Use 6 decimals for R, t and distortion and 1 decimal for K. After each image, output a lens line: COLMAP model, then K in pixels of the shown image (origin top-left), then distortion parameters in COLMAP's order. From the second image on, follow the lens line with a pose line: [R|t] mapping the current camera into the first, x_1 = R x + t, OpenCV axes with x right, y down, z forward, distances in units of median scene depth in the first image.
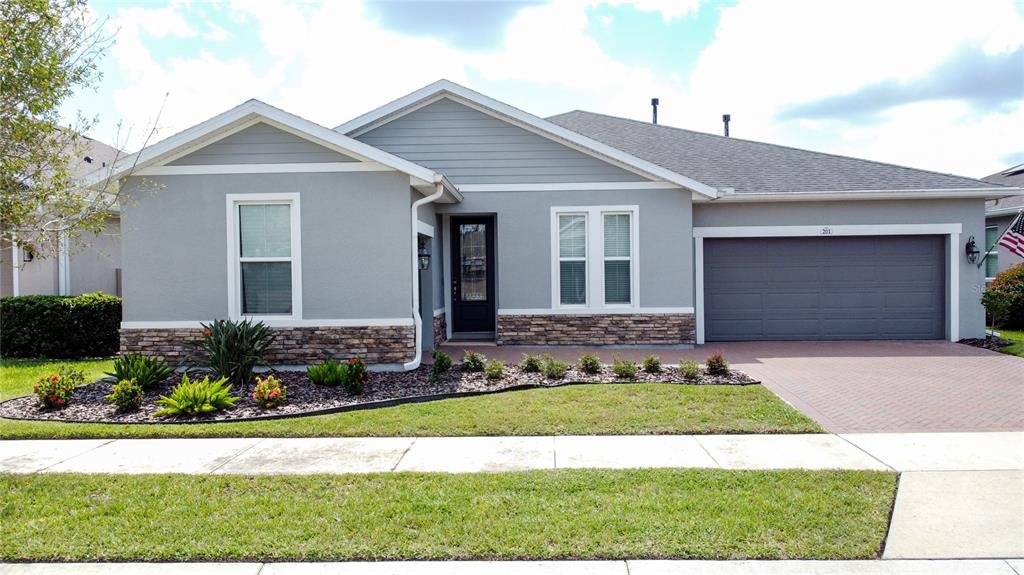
lens RADIAL K [[773.5, 0, 504.6], [0, 773.5, 285.4], [0, 0, 1]] dist [0.005025, -0.016769]
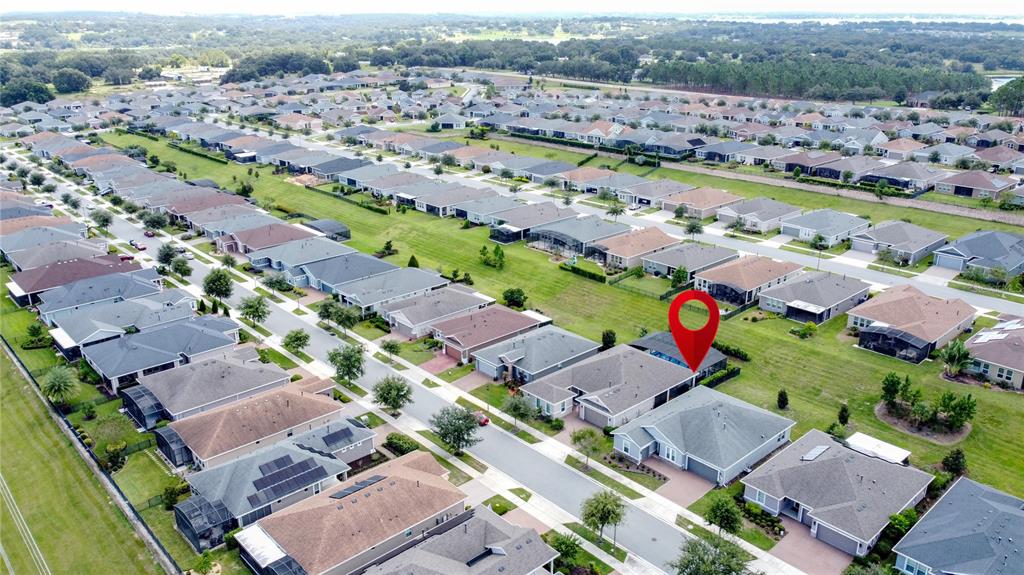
lens RADIAL K [[773.5, 0, 506.3], [0, 773.5, 291.4], [0, 0, 1]] dist [0.005025, -0.016769]
pose [[0.701993, 0.253510, -0.665536, 3.462044], [-0.011859, 0.938532, 0.344988, -3.935771], [0.712085, -0.234287, 0.661849, -4.518490]]
